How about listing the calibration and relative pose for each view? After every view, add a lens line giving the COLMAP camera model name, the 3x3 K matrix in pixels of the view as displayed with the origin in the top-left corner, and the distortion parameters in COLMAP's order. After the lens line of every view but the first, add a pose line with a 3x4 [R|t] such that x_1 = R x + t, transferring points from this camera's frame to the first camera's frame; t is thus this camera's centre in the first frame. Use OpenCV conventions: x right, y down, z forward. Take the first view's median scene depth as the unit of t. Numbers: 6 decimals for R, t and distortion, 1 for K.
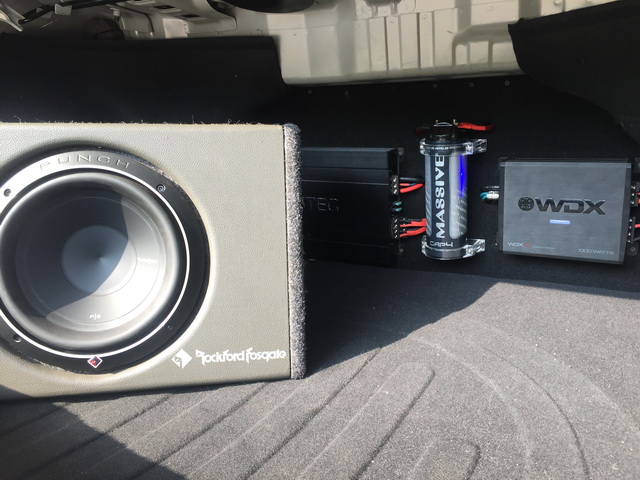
lens RADIAL K [[563.4, 0, 320.0], [0, 563.4, 240.0], [0, 0, 1]] dist [0.070934, -0.074409]
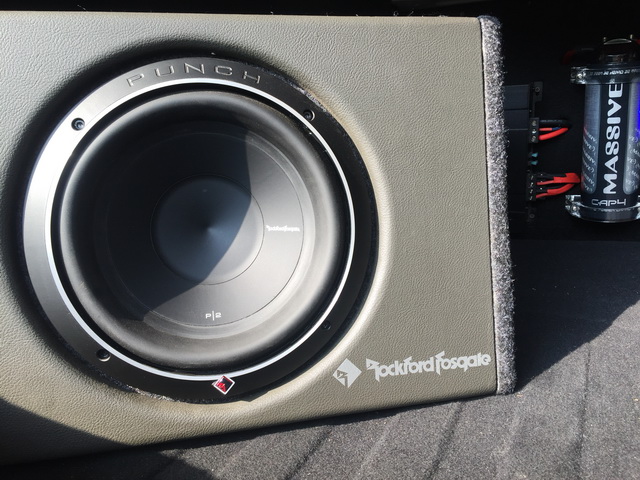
lens RADIAL K [[563.4, 0, 320.0], [0, 563.4, 240.0], [0, 0, 1]] dist [0.070934, -0.074409]
pose [[0.997946, -0.039925, 0.050093, -0.291566], [0.039059, 0.999072, 0.018151, 0.038957], [-0.050771, -0.016157, 0.998580, 0.331024]]
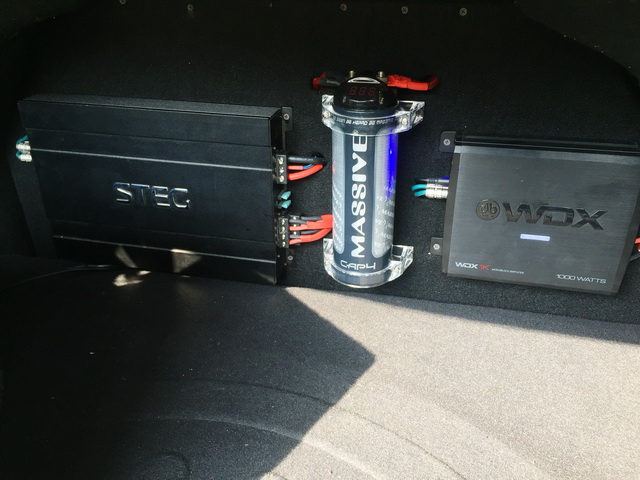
lens RADIAL K [[563.4, 0, 320.0], [0, 563.4, 240.0], [0, 0, 1]] dist [0.070934, -0.074409]
pose [[0.958980, -0.077371, 0.272710, -0.005810], [0.023855, 0.980645, 0.194335, -0.201349], [-0.282467, -0.179858, 0.942265, 0.537692]]
